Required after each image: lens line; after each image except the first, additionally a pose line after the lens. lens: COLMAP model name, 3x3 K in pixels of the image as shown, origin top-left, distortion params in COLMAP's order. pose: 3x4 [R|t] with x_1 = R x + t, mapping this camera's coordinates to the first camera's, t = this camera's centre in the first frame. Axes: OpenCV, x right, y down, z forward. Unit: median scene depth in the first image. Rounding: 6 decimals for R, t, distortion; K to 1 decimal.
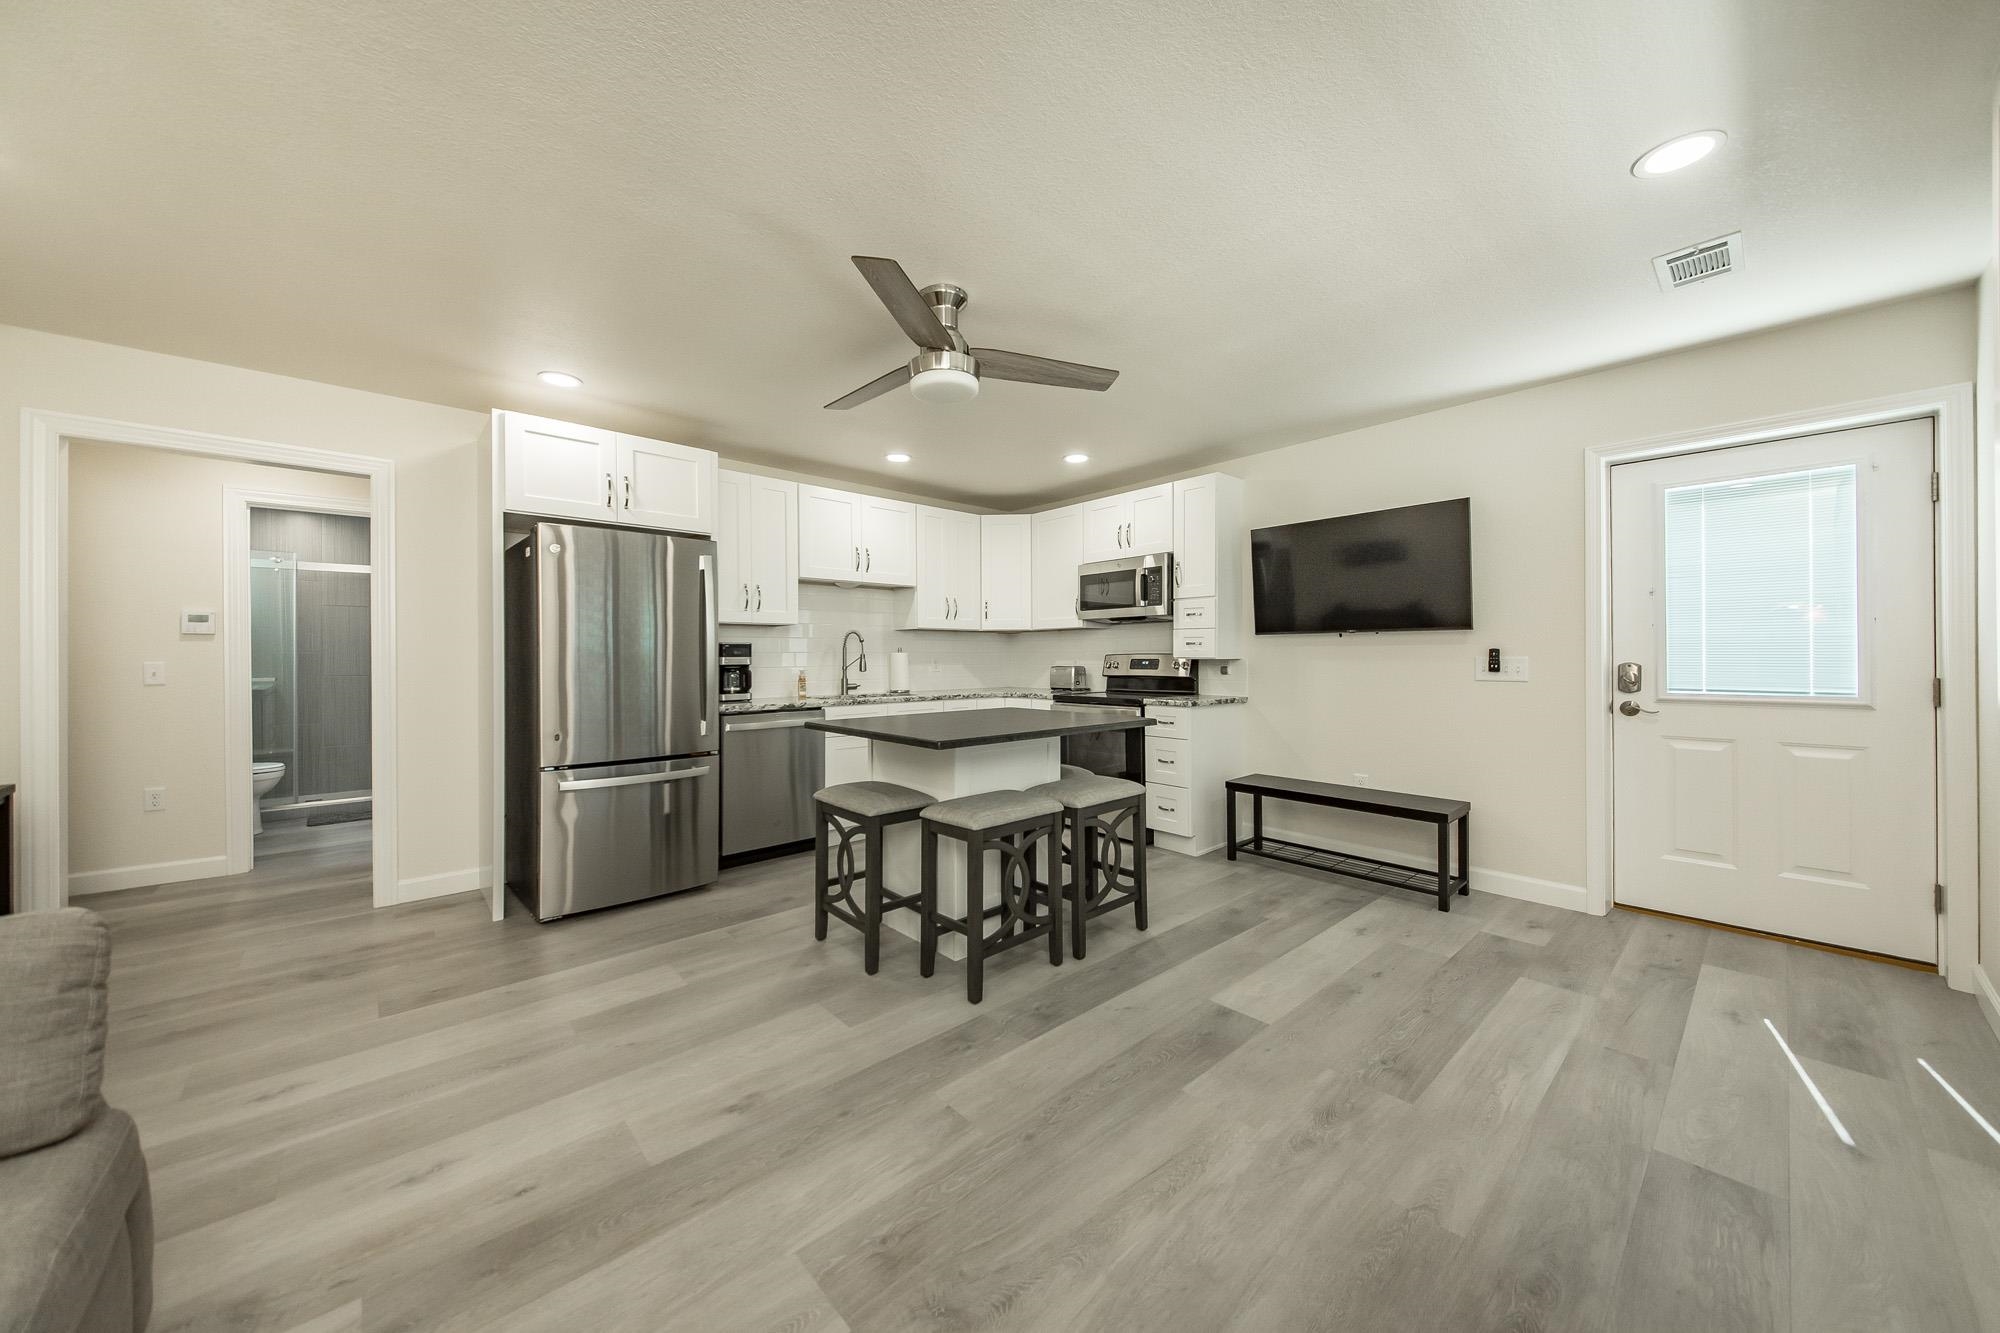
lens RADIAL K [[689.7, 0, 1007.0], [0, 689.7, 649.8], [0, 0, 1]] dist [0.011237, -0.002118]
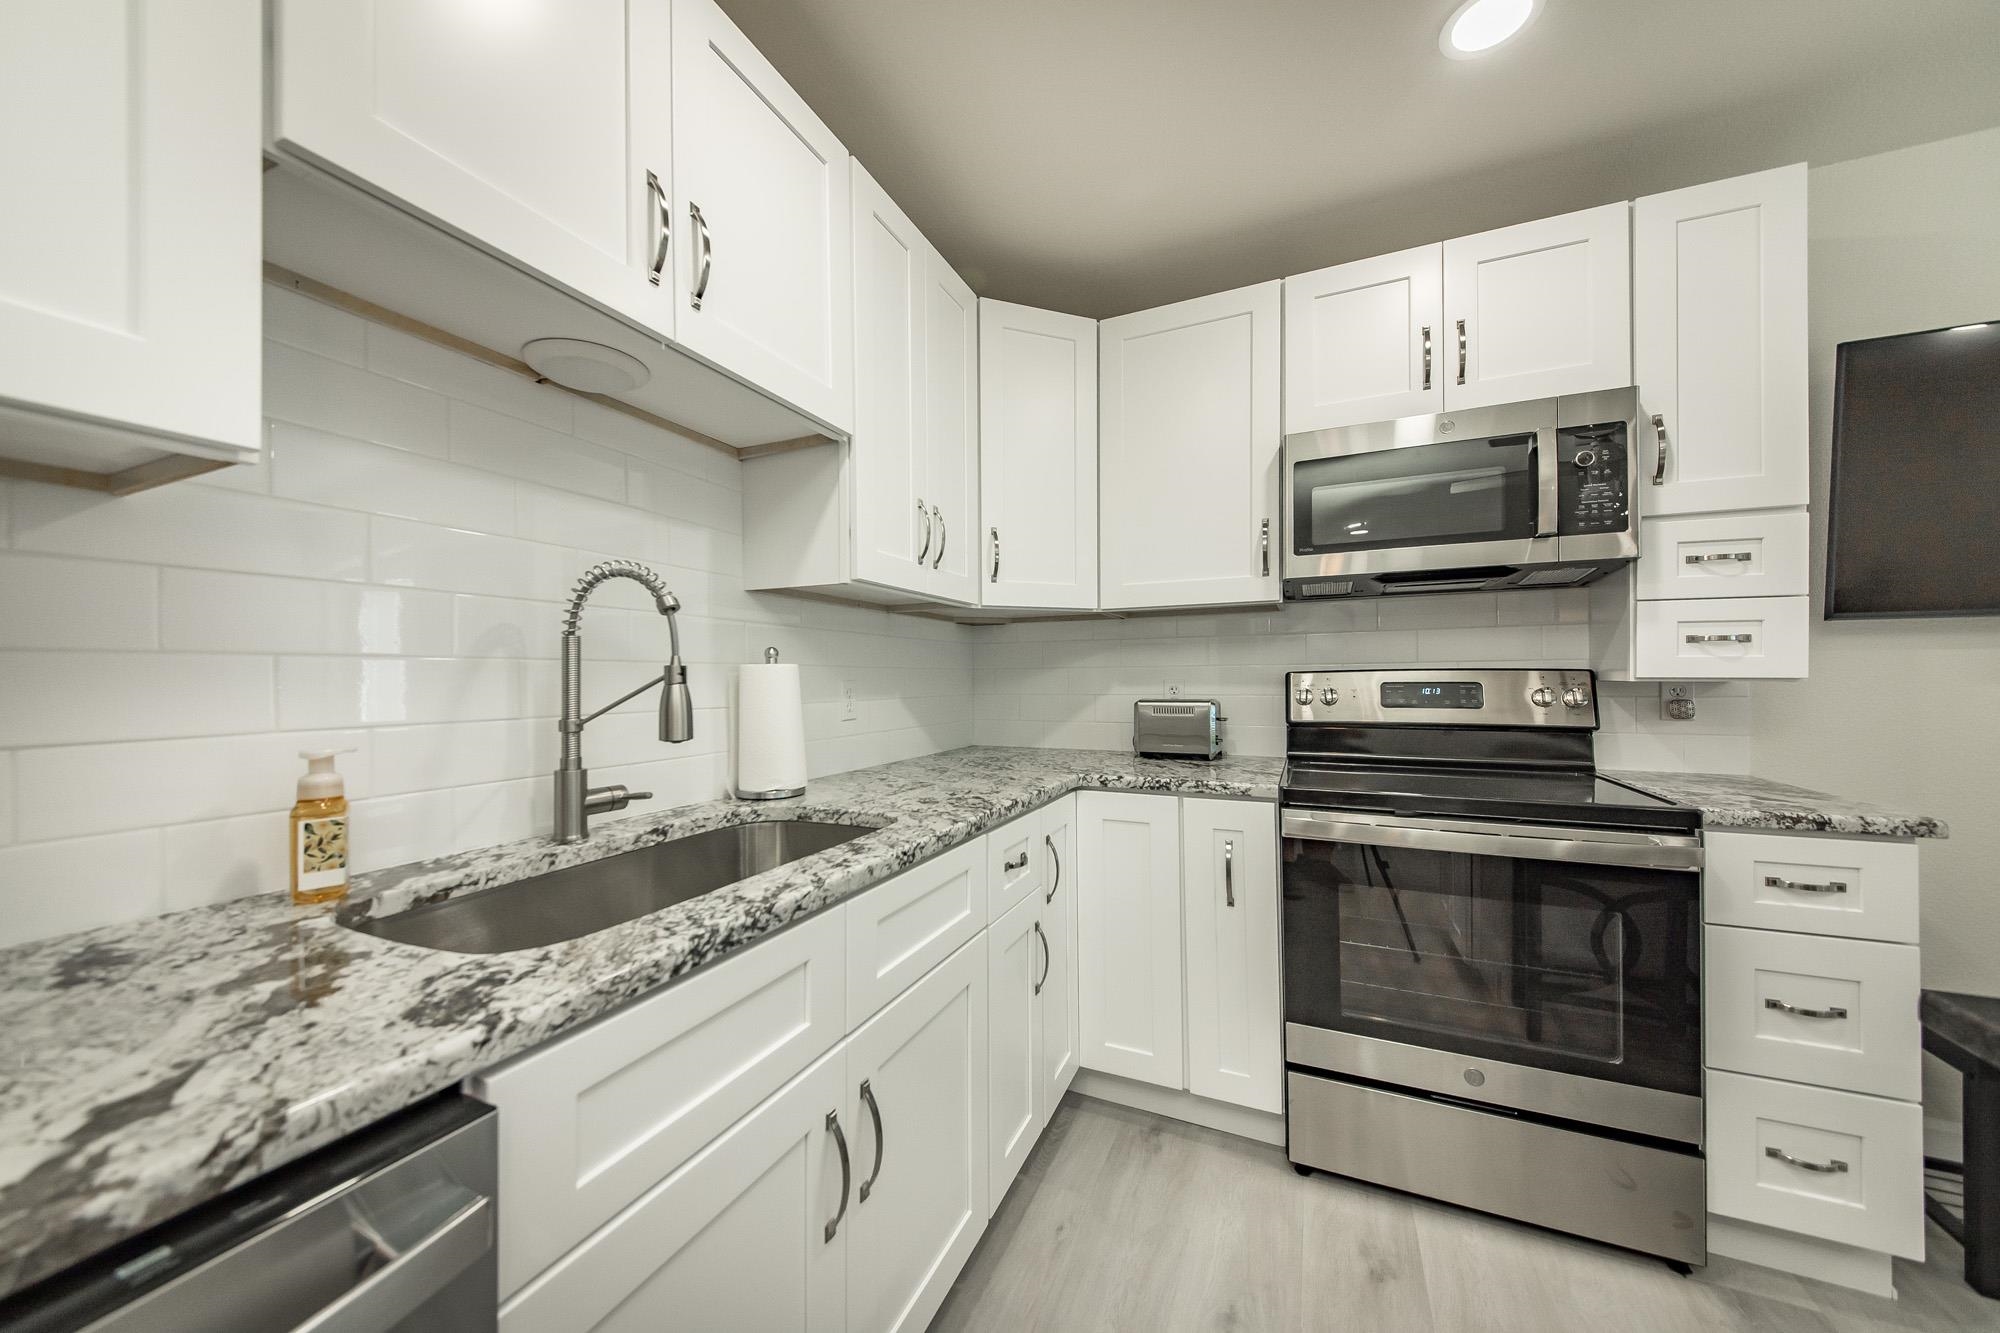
lens RADIAL K [[689.7, 0, 995.5], [0, 689.7, 672.6], [0, 0, 1]] dist [0.011237, -0.002118]
pose [[0.915635, 0.002761, 0.402001, -0.232157], [-0.003387, 0.999994, 0.000846, 0.009650], [-0.401996, -0.002136, 0.915639, 0.849900]]
